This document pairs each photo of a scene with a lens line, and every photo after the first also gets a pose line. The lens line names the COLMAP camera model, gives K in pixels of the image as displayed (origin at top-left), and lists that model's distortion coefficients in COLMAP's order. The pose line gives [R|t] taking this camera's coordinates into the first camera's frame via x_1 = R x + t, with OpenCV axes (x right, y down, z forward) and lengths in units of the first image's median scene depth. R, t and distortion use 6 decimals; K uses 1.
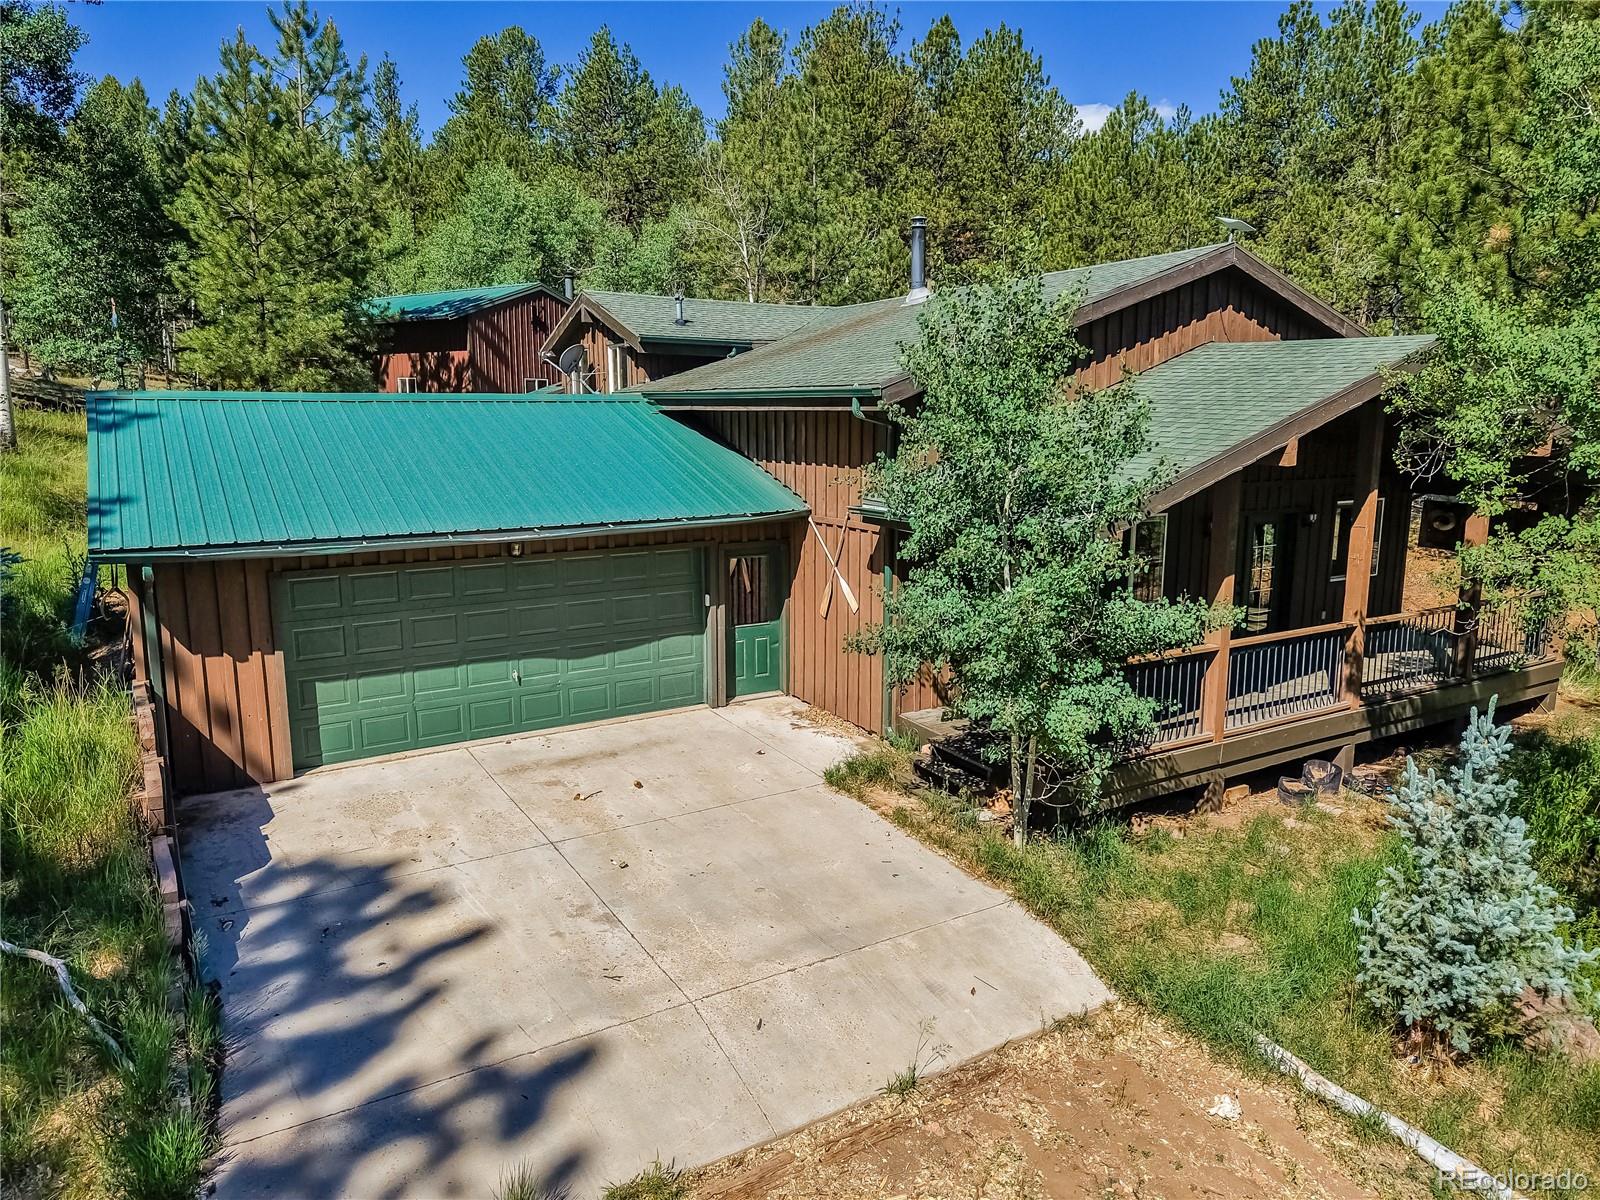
lens RADIAL K [[1075.4, 0, 805.5], [0, 1075.4, 635.2], [0, 0, 1]] dist [-0.006007, -0.000655]
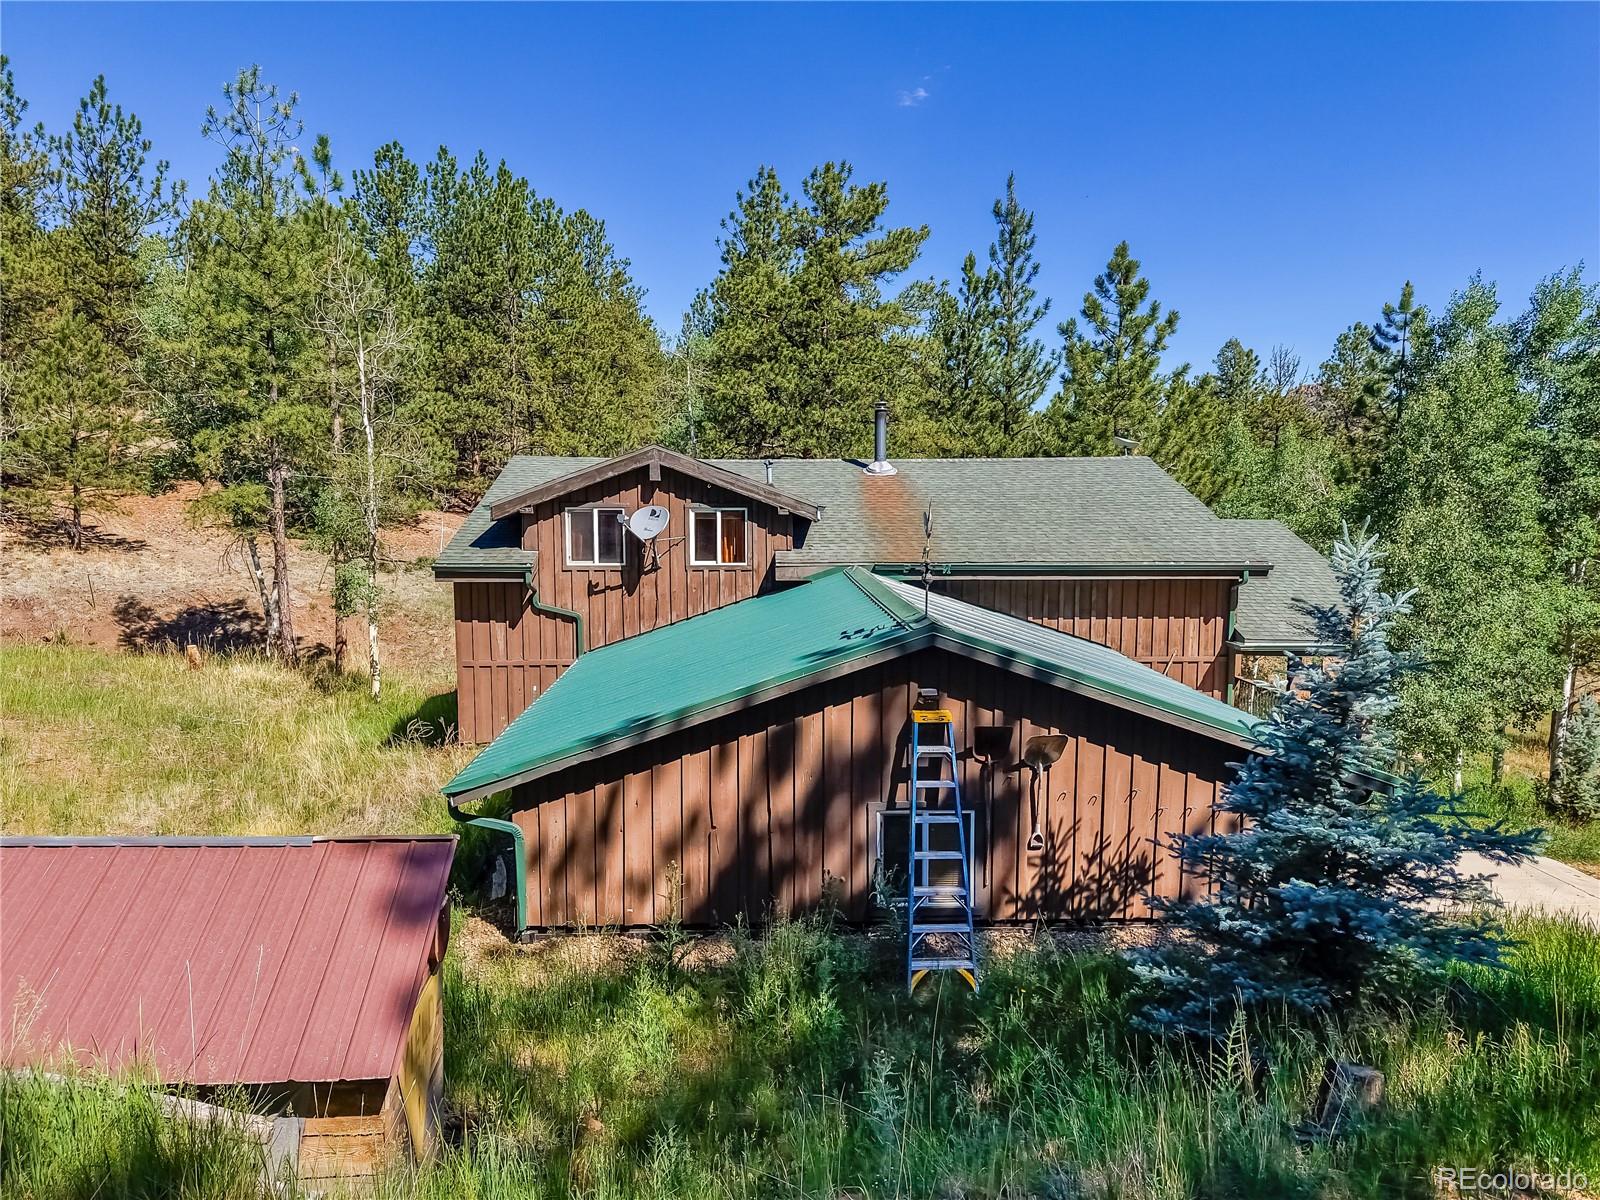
lens RADIAL K [[1098.3, 0, 800.0], [0, 1098.3, 600.0], [0, 0, 1]] dist [0.022452, -0.024404]
pose [[0.464521, -0.084041, 0.881565, -1.372481], [0.178608, 0.983920, -0.000315, -0.258106], [-0.867364, 0.157601, 0.472062, 0.741927]]
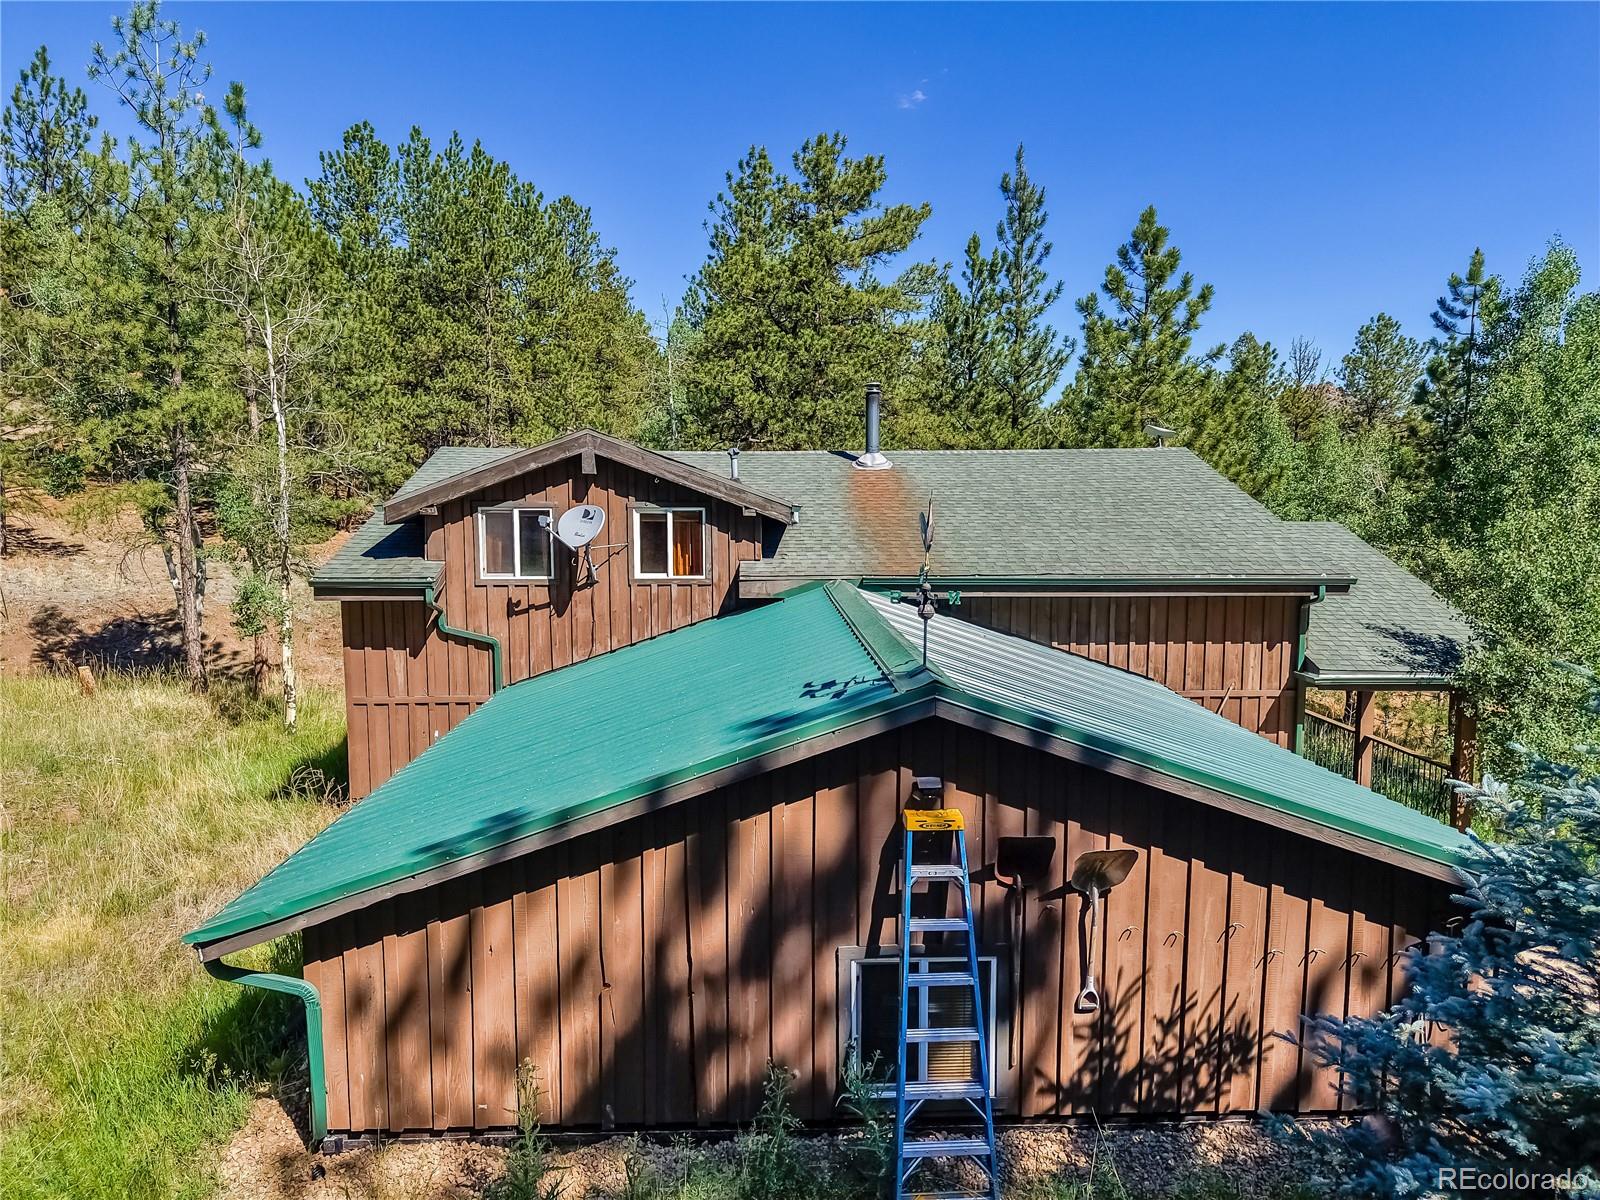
lens RADIAL K [[1095.0, 0, 800.0], [0, 1095.0, 600.0], [0, 0, 1]] dist [0.004400, -0.002972]
pose [[0.466334, -0.083663, 0.880644, -1.128744], [0.178914, 0.983864, -0.001273, -0.272828], [-0.866327, 0.158153, 0.473777, 0.833272]]
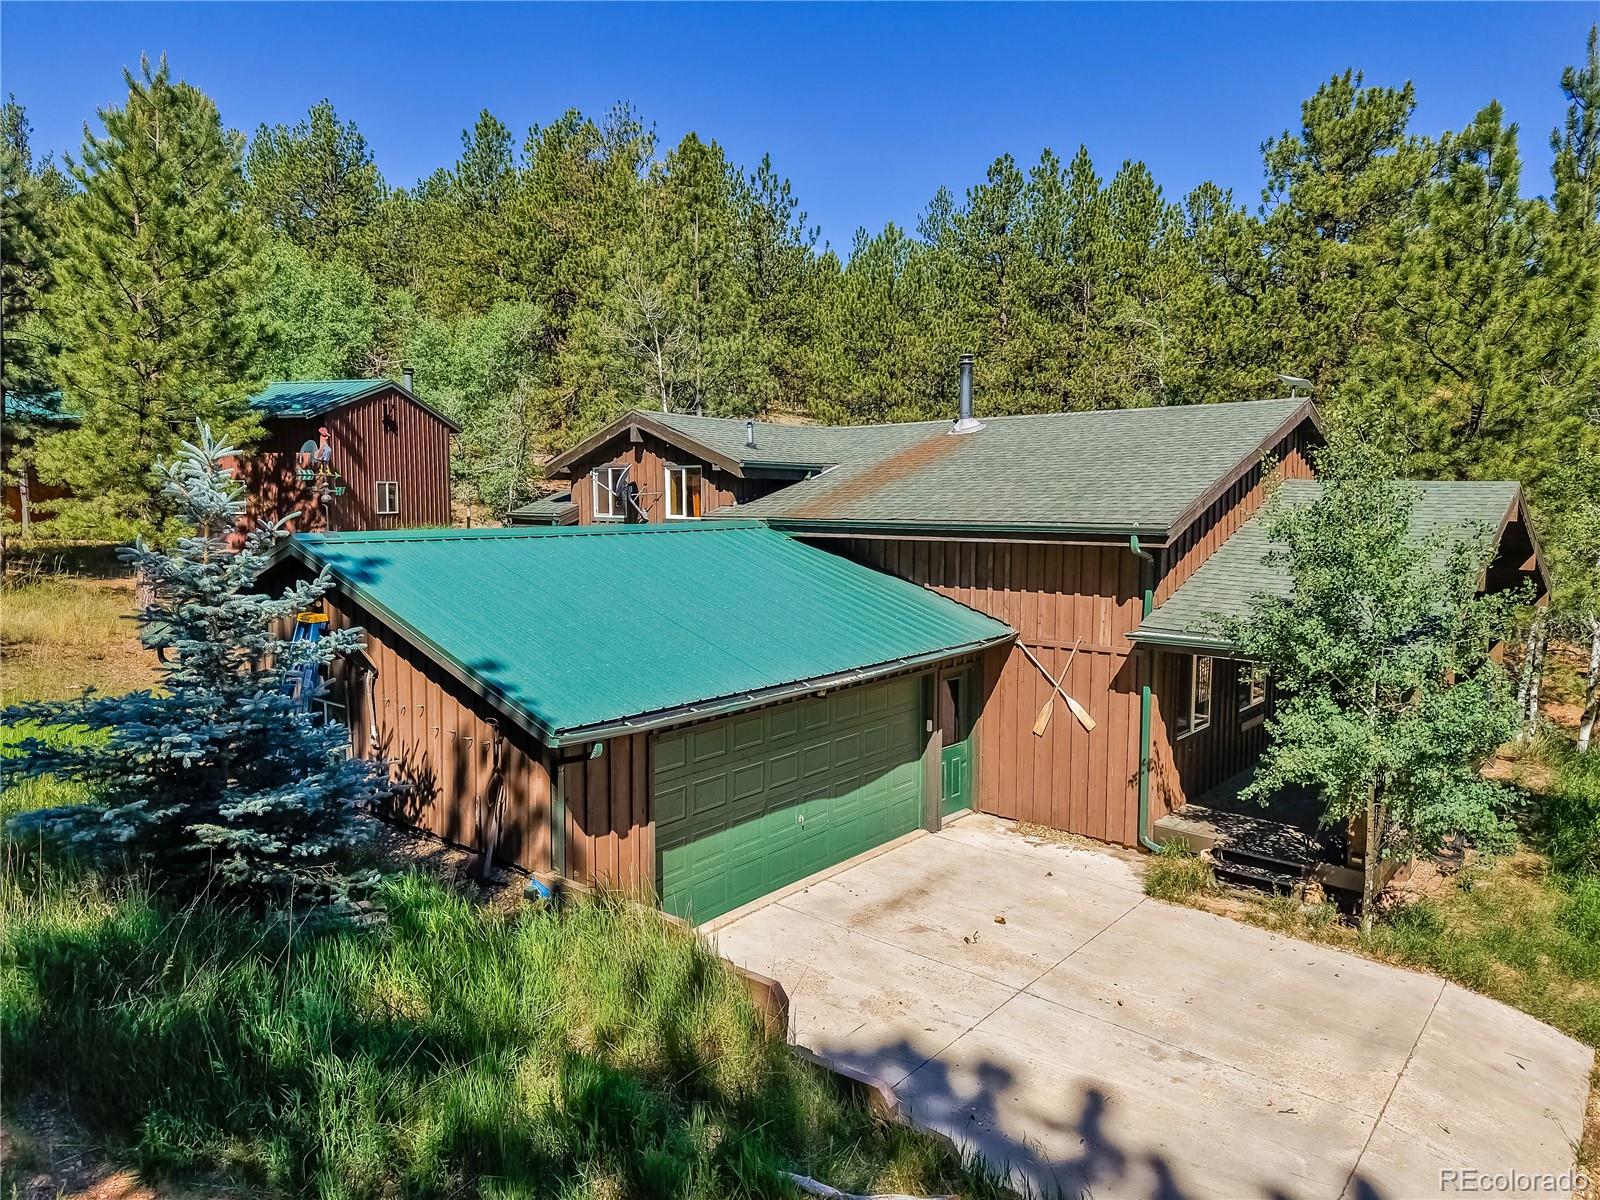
lens RADIAL K [[1098.3, 0, 800.0], [0, 1098.3, 600.0], [0, 0, 1]] dist [0.022452, -0.024404]
pose [[0.942309, -0.029537, 0.333439, -0.584397], [0.066008, 0.992937, -0.098582, -0.059977], [-0.328172, 0.114904, 0.937604, 0.058887]]
